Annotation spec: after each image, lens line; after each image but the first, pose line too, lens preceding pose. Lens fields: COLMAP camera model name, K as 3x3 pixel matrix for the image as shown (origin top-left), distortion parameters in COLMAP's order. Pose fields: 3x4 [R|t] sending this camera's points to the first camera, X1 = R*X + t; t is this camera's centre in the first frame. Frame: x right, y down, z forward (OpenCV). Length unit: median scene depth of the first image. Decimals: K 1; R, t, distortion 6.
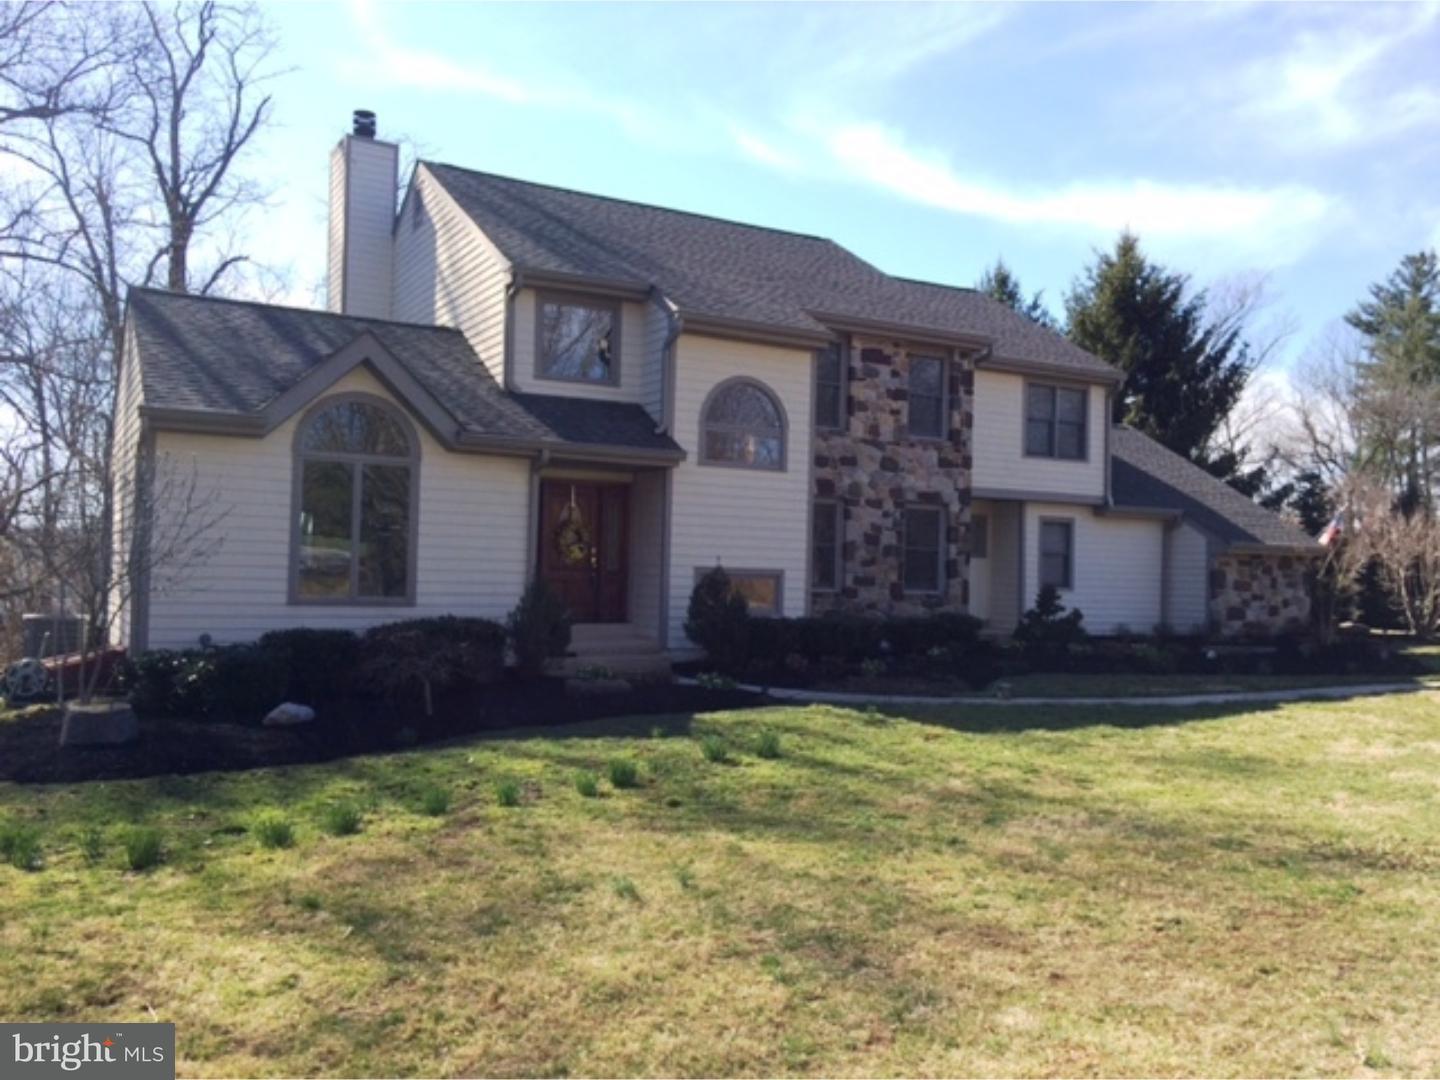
lens RADIAL K [[1232.8, 0, 719.3], [0, 1232.8, 540.3], [0, 0, 1]] dist [0.005757, 0.000002]
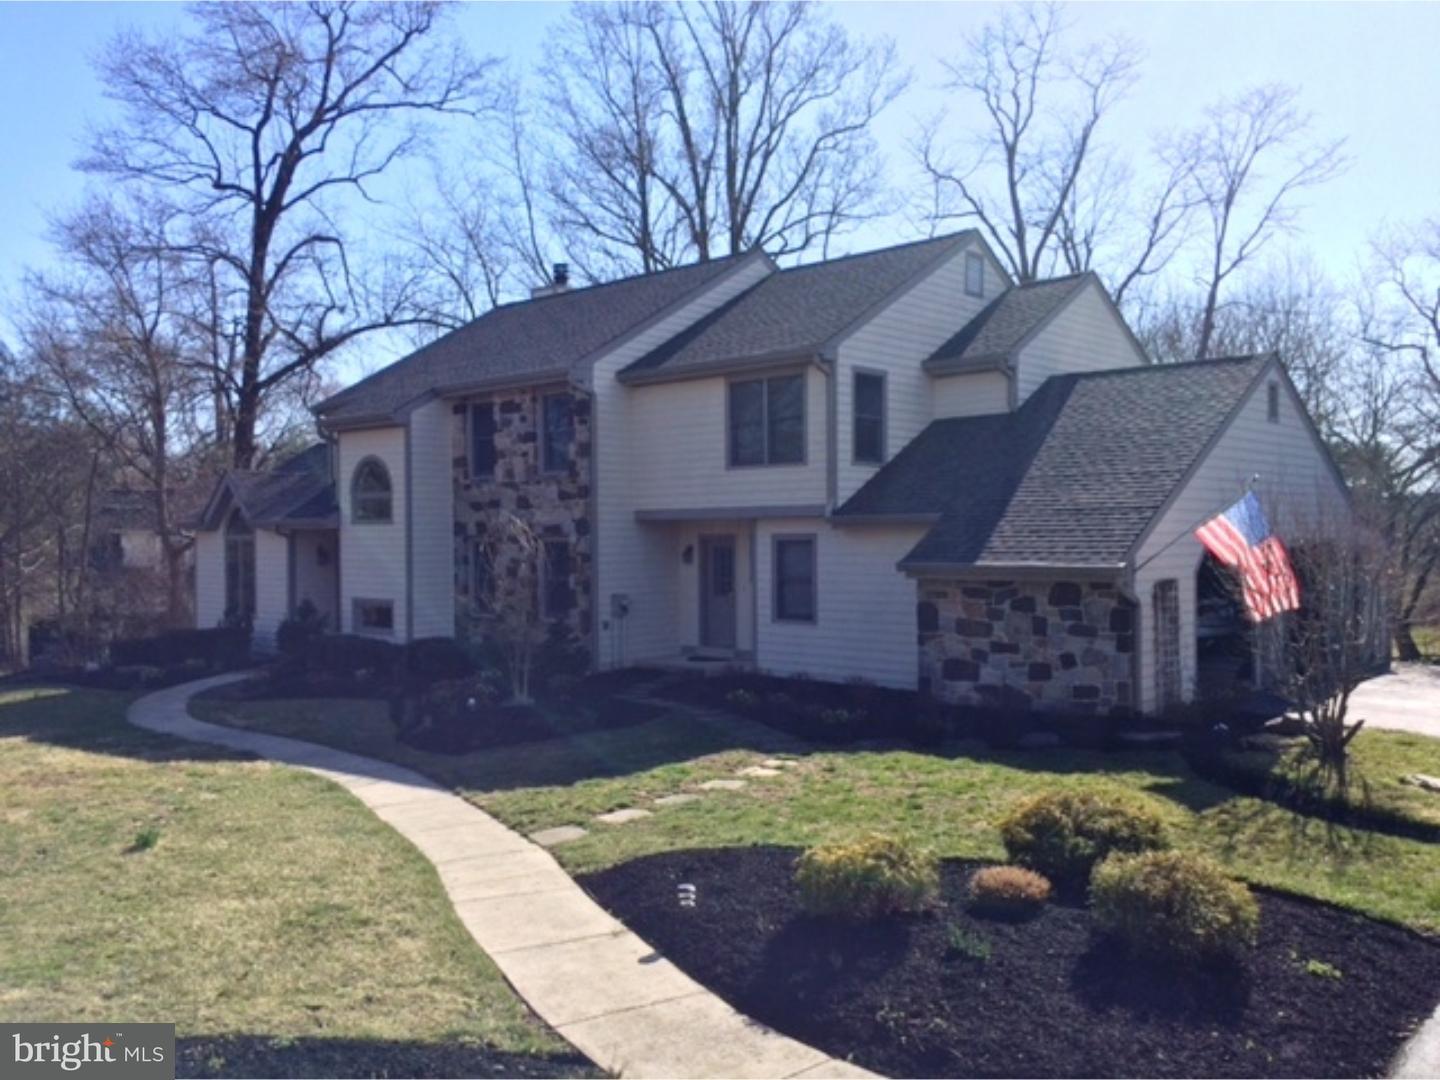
lens RADIAL K [[1232.8, 0, 719.8], [0, 1232.8, 540.4], [0, 0, 1]] dist [0.005757, 0.000002]
pose [[0.296009, -0.022133, -0.954929, 1.079907], [0.038933, 0.999180, -0.011090, -0.007651], [0.954392, -0.033895, 0.296628, 0.734308]]
